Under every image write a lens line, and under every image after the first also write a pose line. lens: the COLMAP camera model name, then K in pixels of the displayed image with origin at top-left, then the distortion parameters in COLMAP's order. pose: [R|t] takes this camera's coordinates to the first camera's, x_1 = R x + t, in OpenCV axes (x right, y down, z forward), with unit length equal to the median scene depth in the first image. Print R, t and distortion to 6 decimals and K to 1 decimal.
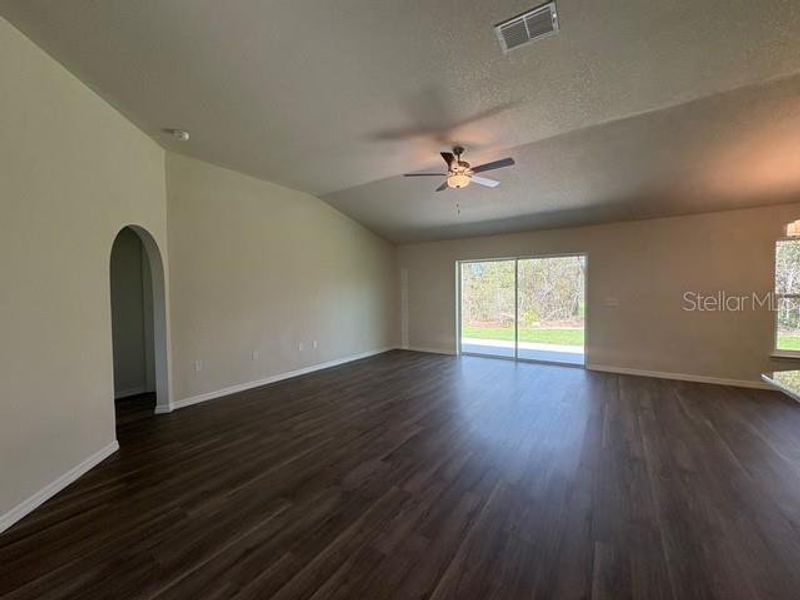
lens RADIAL K [[320.3, 0, 401.1], [0, 320.3, 300.5], [0, 0, 1]] dist [0.001816, 0.001037]
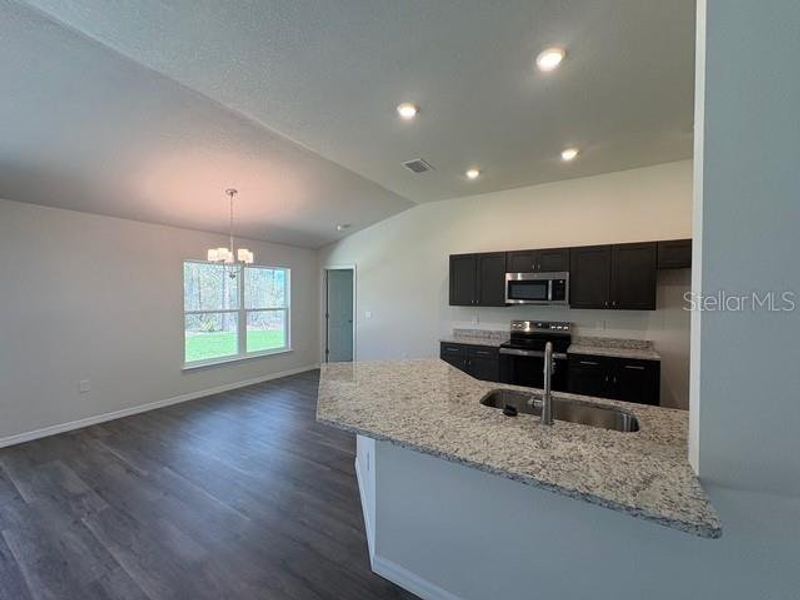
lens RADIAL K [[320.3, 0, 402.1], [0, 320.3, 300.0], [0, 0, 1]] dist [0.001816, 0.001037]
pose [[-0.035041, -0.001836, 0.999384, 0.063639], [0.025545, 0.999670, 0.002732, -0.036479], [-0.999059, 0.025625, -0.034982, 0.274171]]
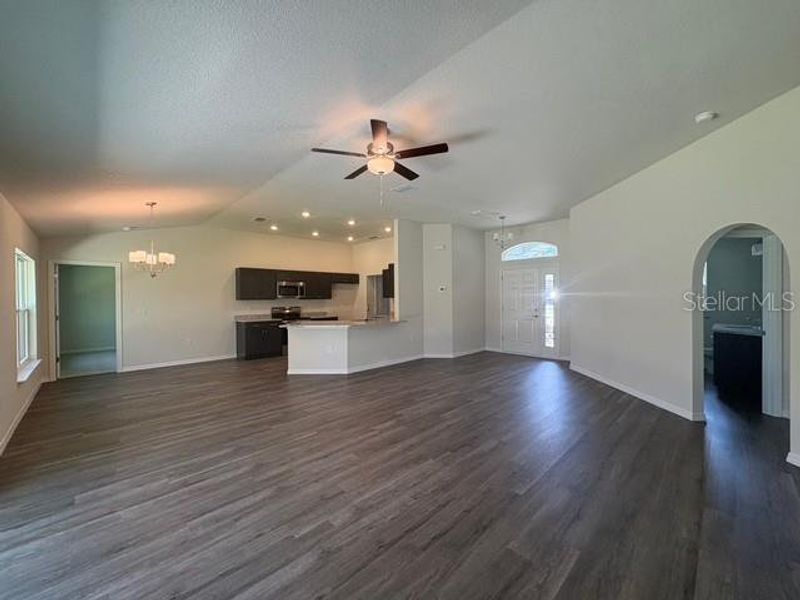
lens RADIAL K [[320.3, 0, 398.4], [0, 320.3, 300.6], [0, 0, 1]] dist [0.001816, 0.001037]
pose [[-0.976907, 0.017941, 0.212908, -0.024091], [0.026099, 0.999026, 0.035568, -0.044001], [-0.212063, 0.040303, -0.976425, 1.440270]]
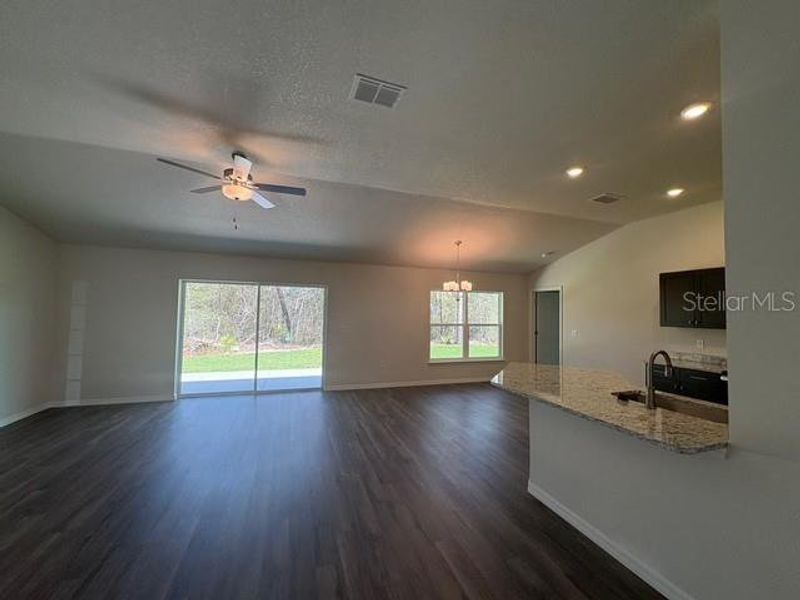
lens RADIAL K [[320.3, 0, 401.4], [0, 320.3, 299.3], [0, 0, 1]] dist [0.001816, 0.001037]
pose [[0.607346, 0.055986, 0.792462, -0.170348], [-0.001202, 0.997577, -0.069556, -0.025756], [-0.794436, 0.041292, 0.605942, 0.125087]]
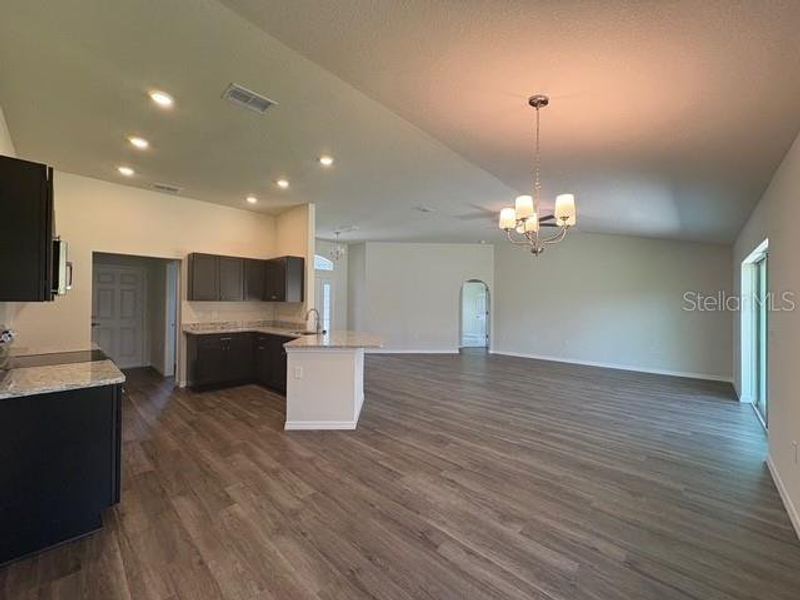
lens RADIAL K [[320.3, 0, 404.3], [0, 320.3, 299.5], [0, 0, 1]] dist [0.001816, 0.001037]
pose [[-0.166851, 0.005340, -0.985968, 1.359719], [-0.028870, 0.999530, 0.010299, -0.039368], [0.985559, 0.030183, -0.166618, 0.568634]]
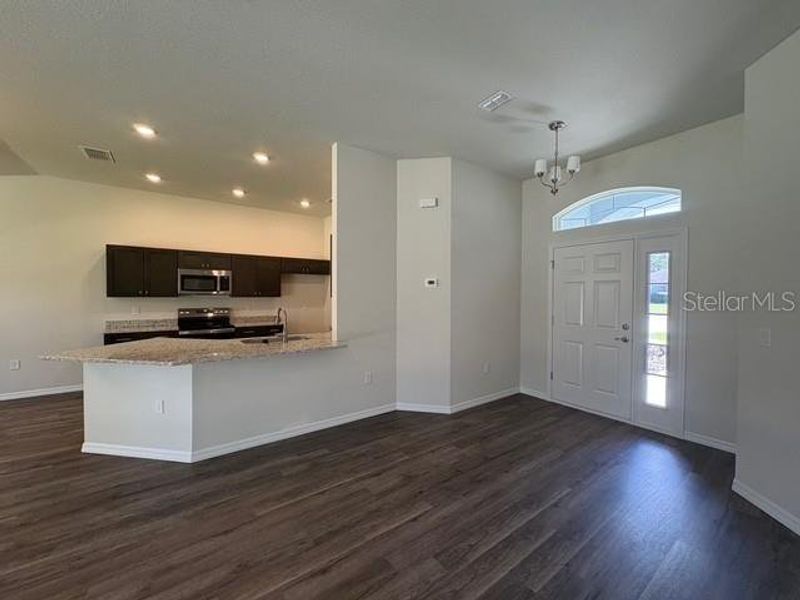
lens RADIAL K [[320.3, 0, 401.1], [0, 320.3, 298.7], [0, 0, 1]] dist [0.001816, 0.001037]
pose [[-0.937919, 0.002596, 0.346844, -0.109069], [0.016397, 0.999186, 0.036861, -0.028426], [-0.346466, 0.040260, -0.937198, 0.688679]]
